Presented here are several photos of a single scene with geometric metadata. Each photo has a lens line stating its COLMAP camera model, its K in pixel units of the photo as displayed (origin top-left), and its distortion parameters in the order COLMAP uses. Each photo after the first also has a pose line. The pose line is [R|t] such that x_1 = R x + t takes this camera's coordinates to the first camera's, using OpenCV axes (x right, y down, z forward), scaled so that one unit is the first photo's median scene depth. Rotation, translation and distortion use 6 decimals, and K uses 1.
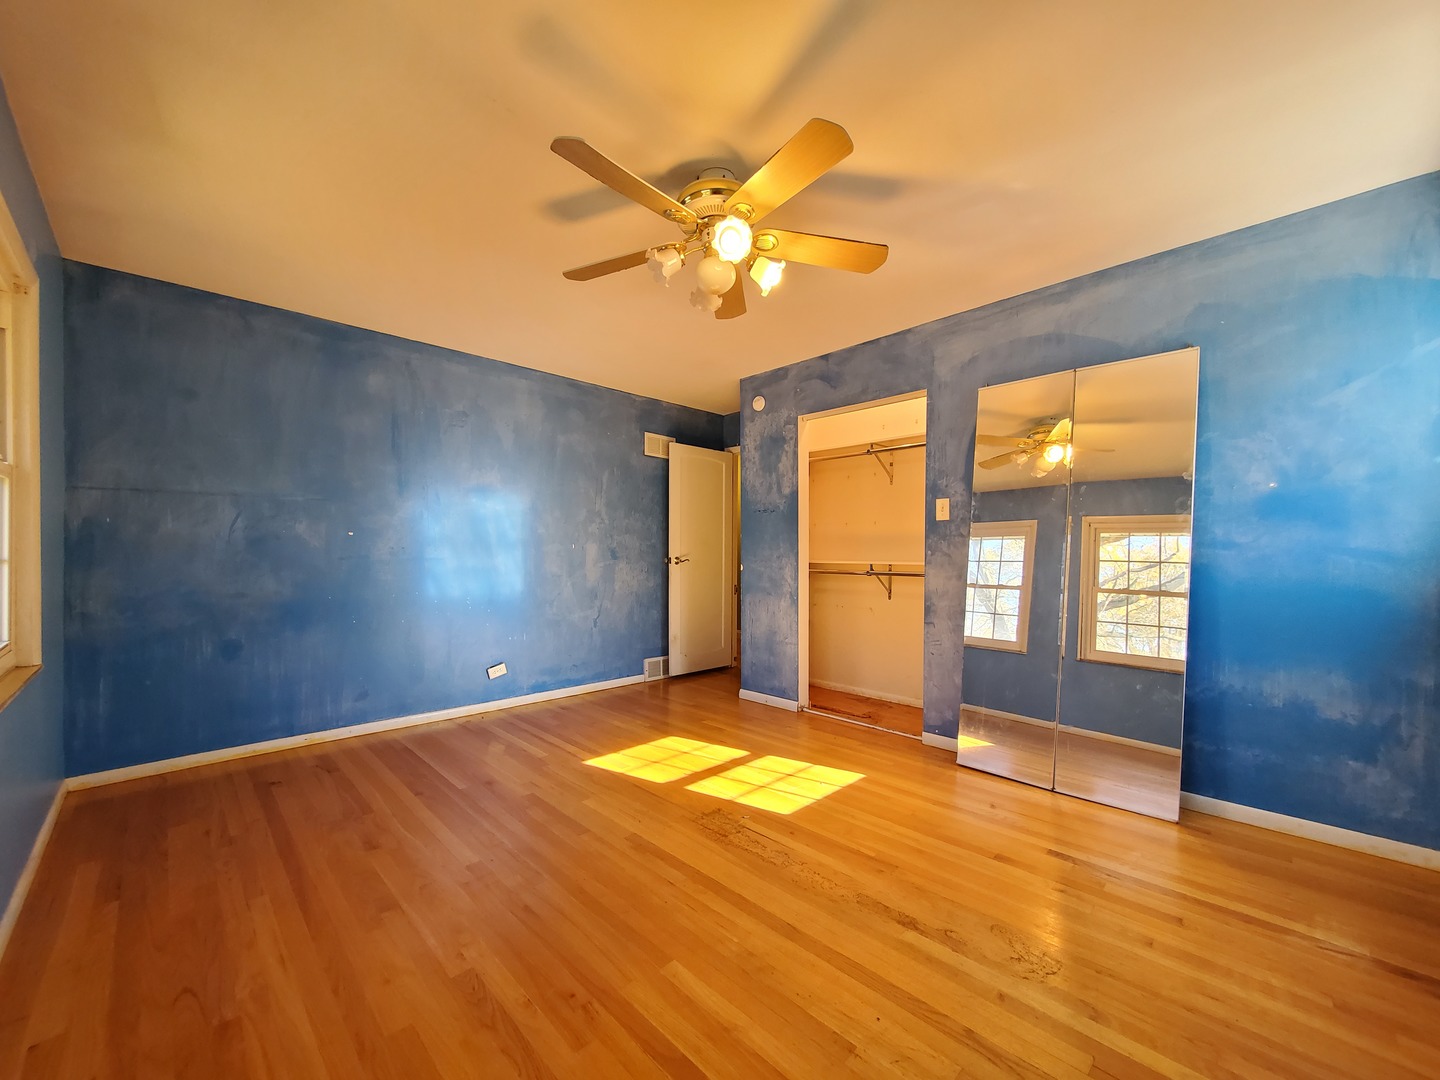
lens RADIAL K [[569.1, 0, 709.5], [0, 569.1, 562.2], [0, 0, 1]] dist [0.003359, 0.000239]
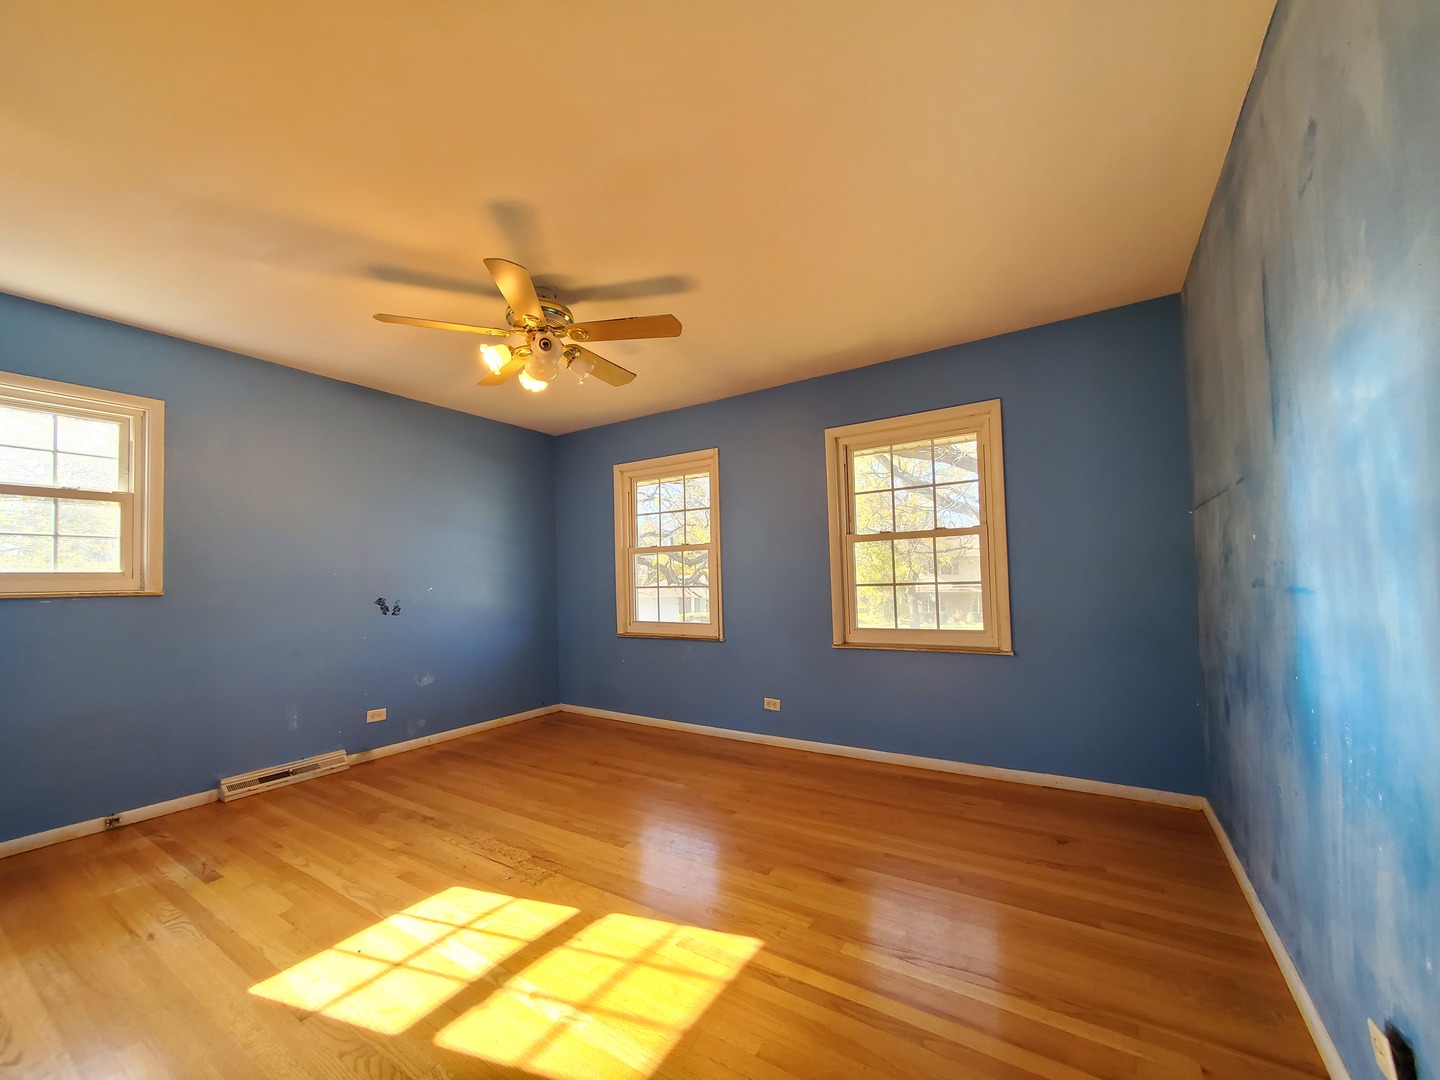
lens RADIAL K [[569.1, 0, 709.5], [0, 569.1, 562.2], [0, 0, 1]] dist [0.003359, 0.000239]
pose [[-0.975411, 0.010542, -0.220141, -0.057575], [0.015784, 0.999632, -0.022067, -0.030955], [0.219828, -0.024999, -0.975218, 1.952534]]
